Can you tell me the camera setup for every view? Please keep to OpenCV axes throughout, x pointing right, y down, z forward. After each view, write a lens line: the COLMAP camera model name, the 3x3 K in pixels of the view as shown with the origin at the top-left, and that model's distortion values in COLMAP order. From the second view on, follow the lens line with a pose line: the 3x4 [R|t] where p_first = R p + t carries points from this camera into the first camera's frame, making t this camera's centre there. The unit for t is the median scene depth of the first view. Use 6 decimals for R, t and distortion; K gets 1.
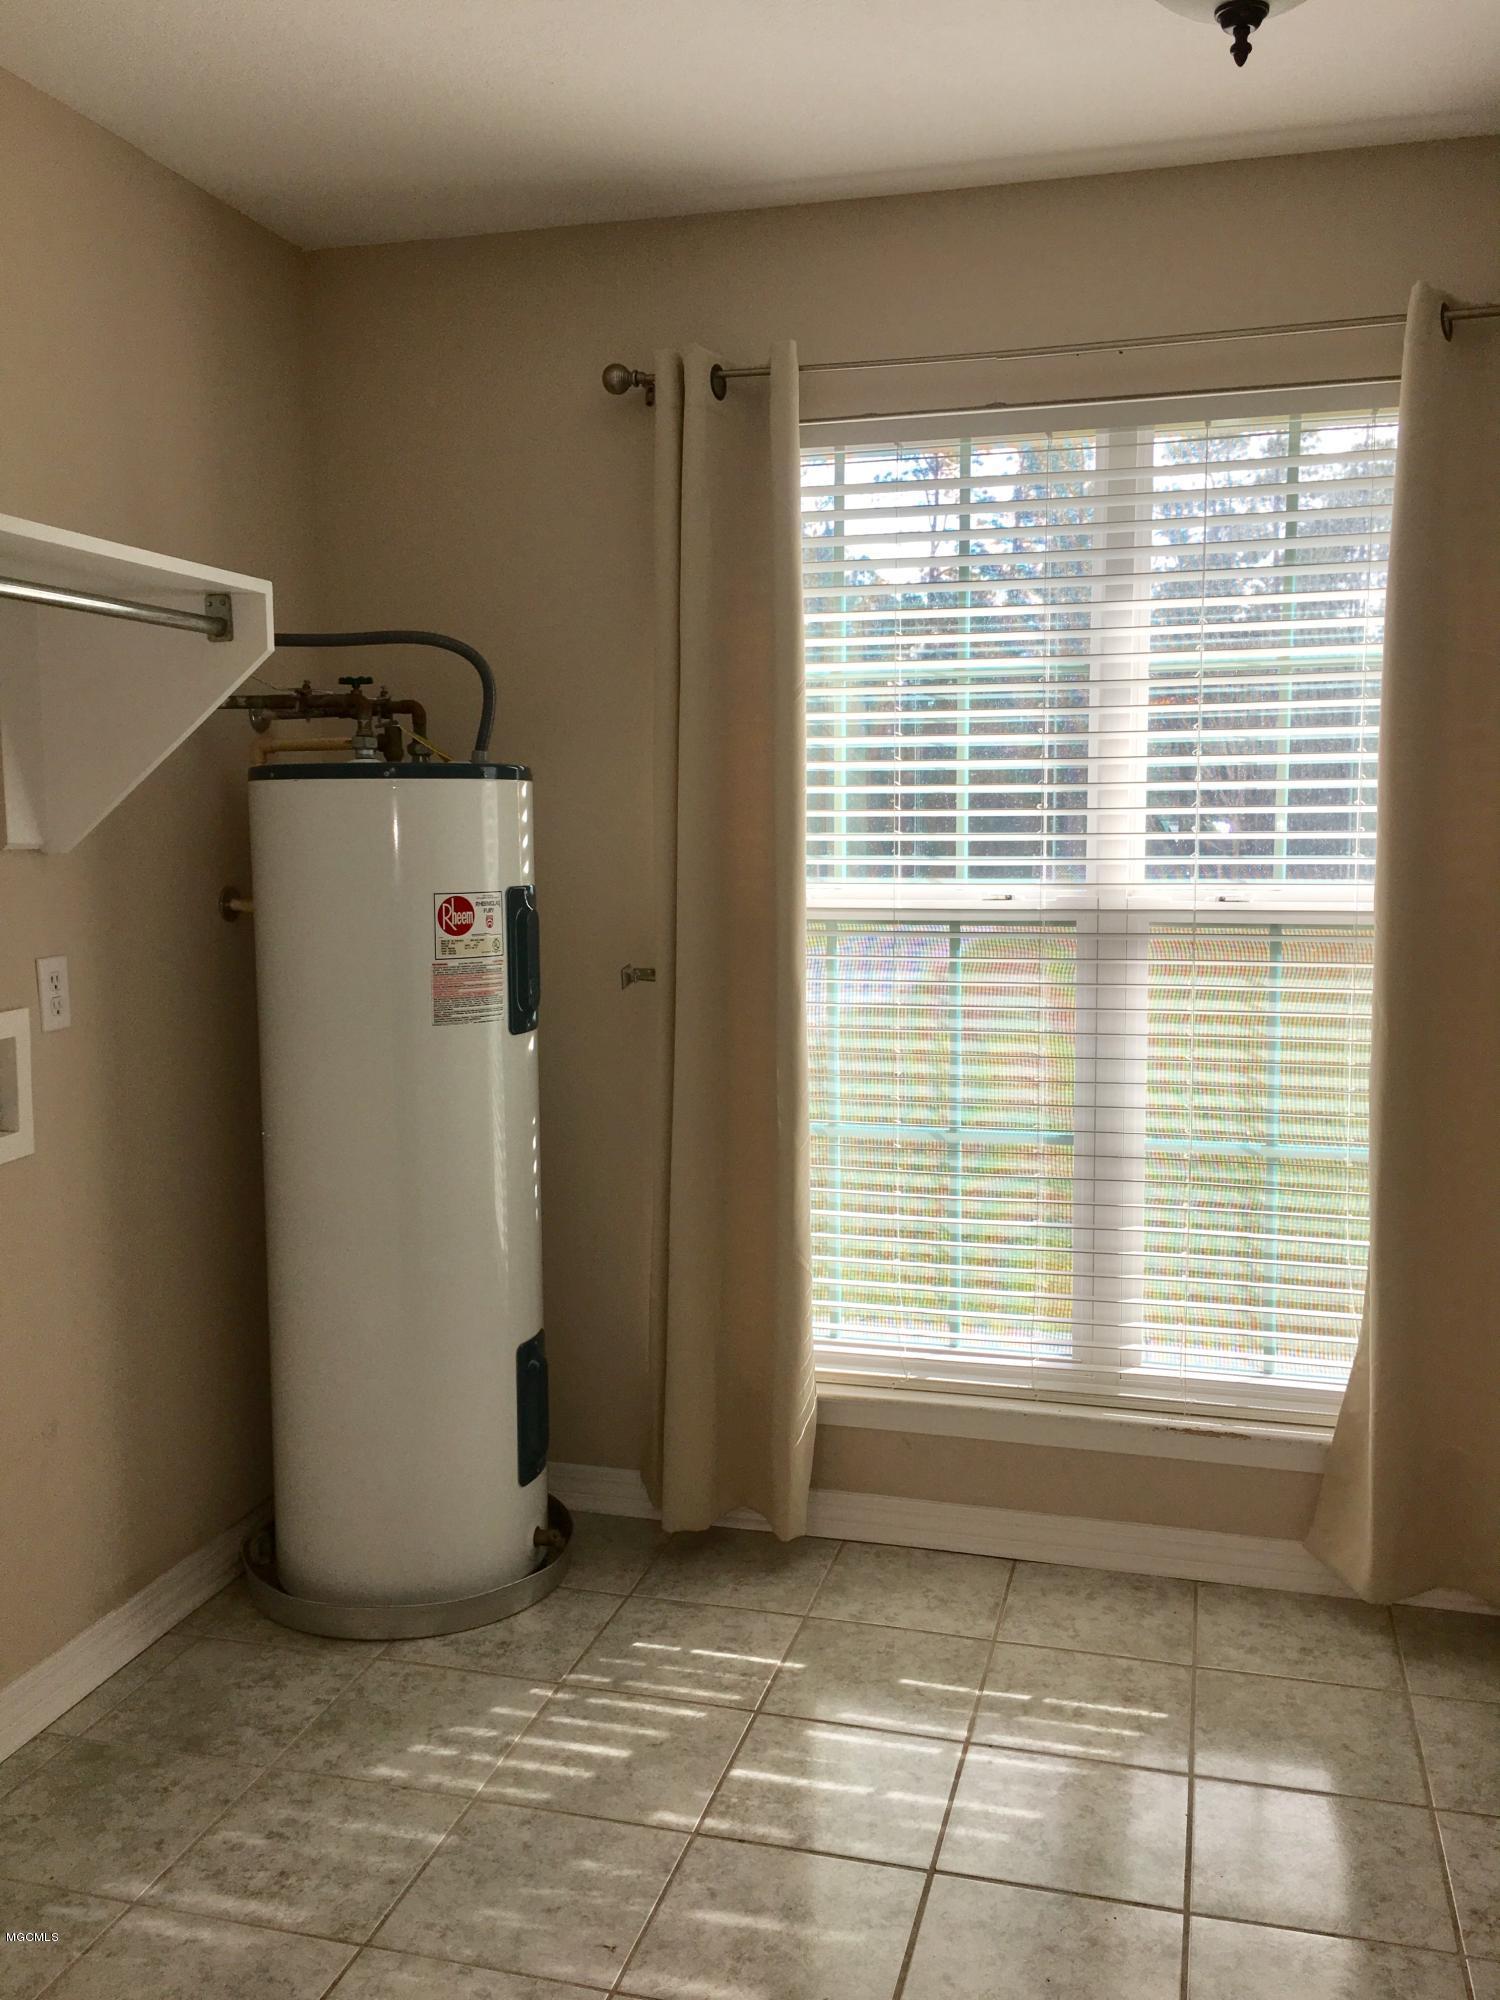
lens RADIAL K [[1709.1, 0, 750.0], [0, 1709.1, 1000.0], [0, 0, 1]] dist [0.078581, -0.134552]
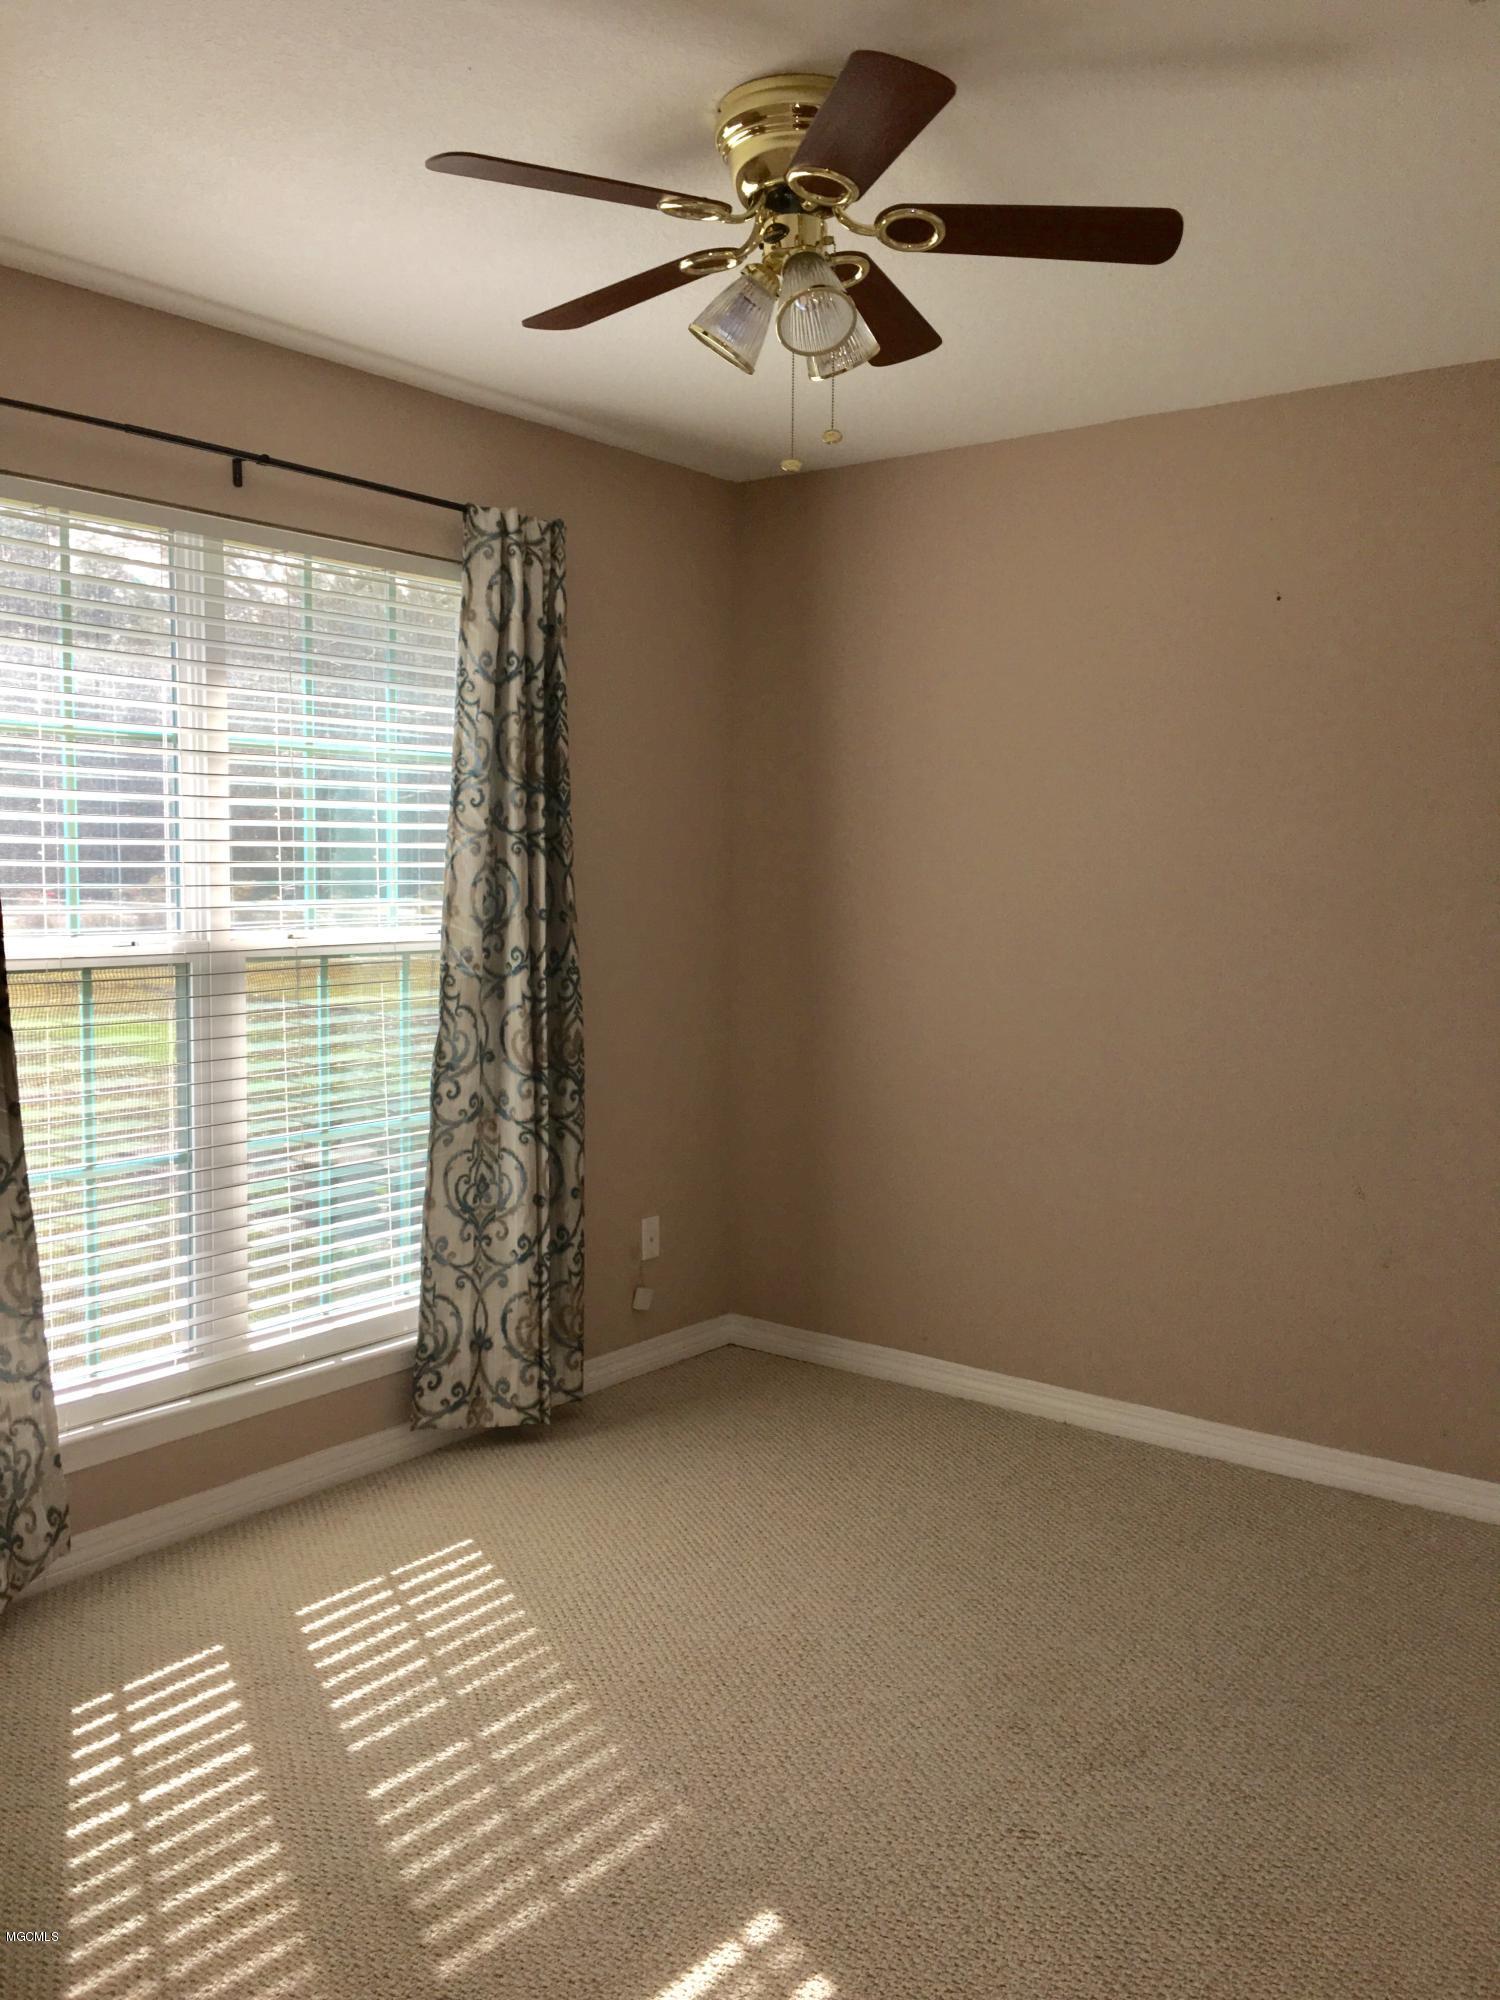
lens RADIAL K [[1709.1, 0, 750.0], [0, 1709.1, 1000.0], [0, 0, 1]] dist [0.078581, -0.134552]
pose [[0.380437, -0.066626, 0.922404, -0.725642], [0.100102, 0.994508, 0.030548, -0.019061], [-0.919373, 0.080713, 0.385017, 0.230901]]
